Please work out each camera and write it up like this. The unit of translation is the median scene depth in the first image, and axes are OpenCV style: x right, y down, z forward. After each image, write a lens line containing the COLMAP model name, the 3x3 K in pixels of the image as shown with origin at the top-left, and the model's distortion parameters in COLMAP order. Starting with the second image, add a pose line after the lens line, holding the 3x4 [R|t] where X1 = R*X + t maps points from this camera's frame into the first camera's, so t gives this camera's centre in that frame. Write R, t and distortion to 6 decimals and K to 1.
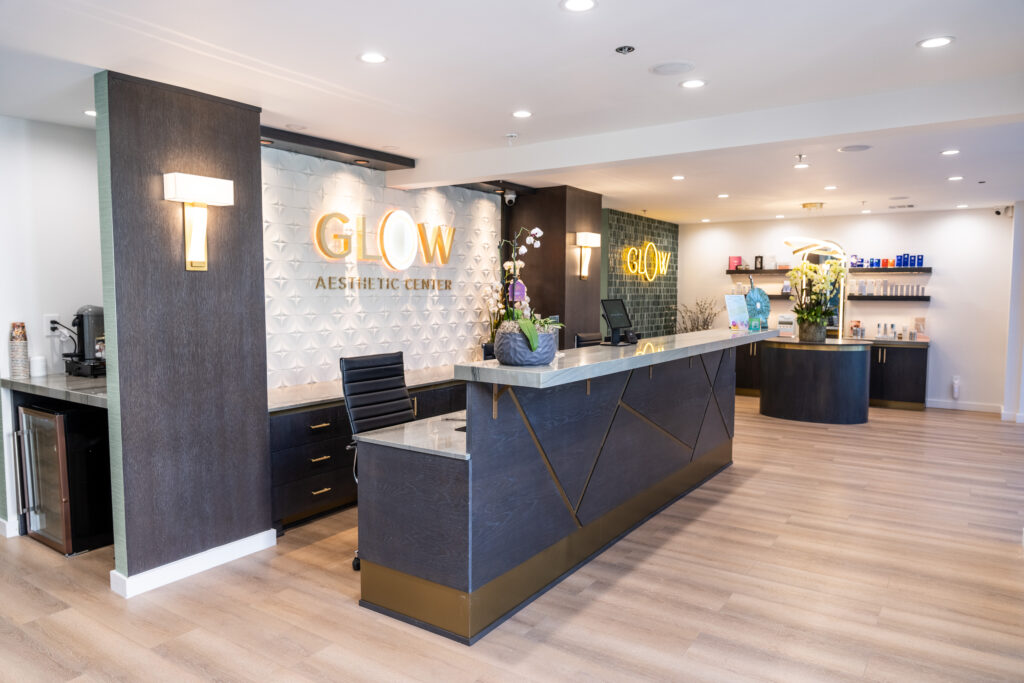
lens RADIAL K [[691.2, 0, 509.6], [0, 691.2, 341.8], [0, 0, 1]] dist [-0.000223, -0.008633]
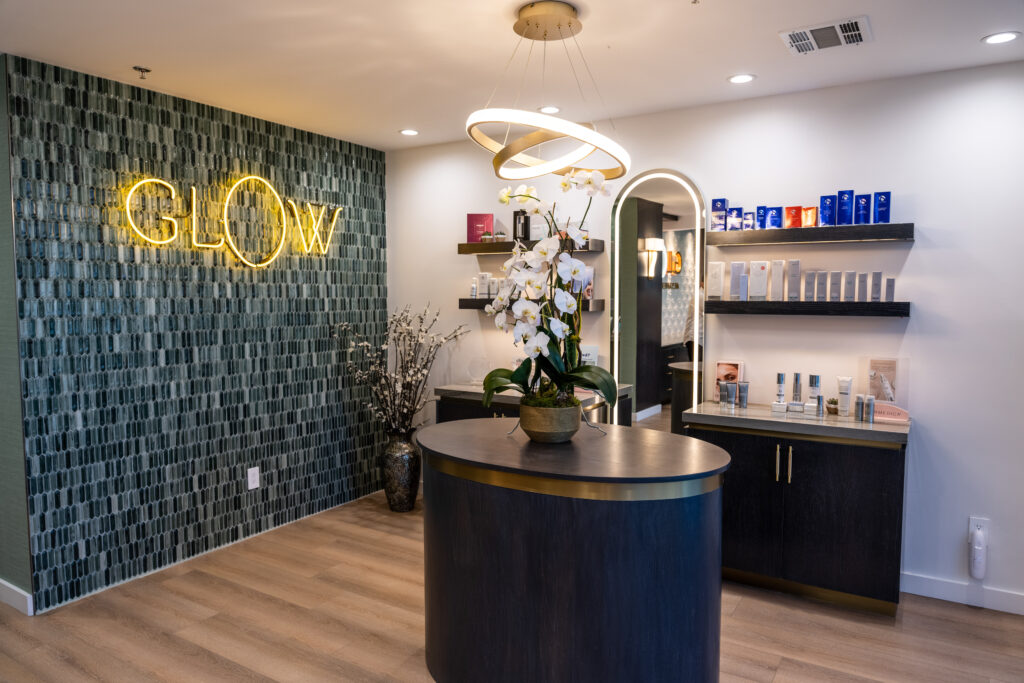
lens RADIAL K [[691.2, 0, 514.1], [0, 691.2, 341.7], [0, 0, 1]] dist [-0.000223, -0.008633]
pose [[0.999029, -0.006223, 0.043605, 0.375209], [0.006362, 0.999975, -0.003060, -0.044814], [-0.043585, 0.003334, 0.999044, 0.629556]]
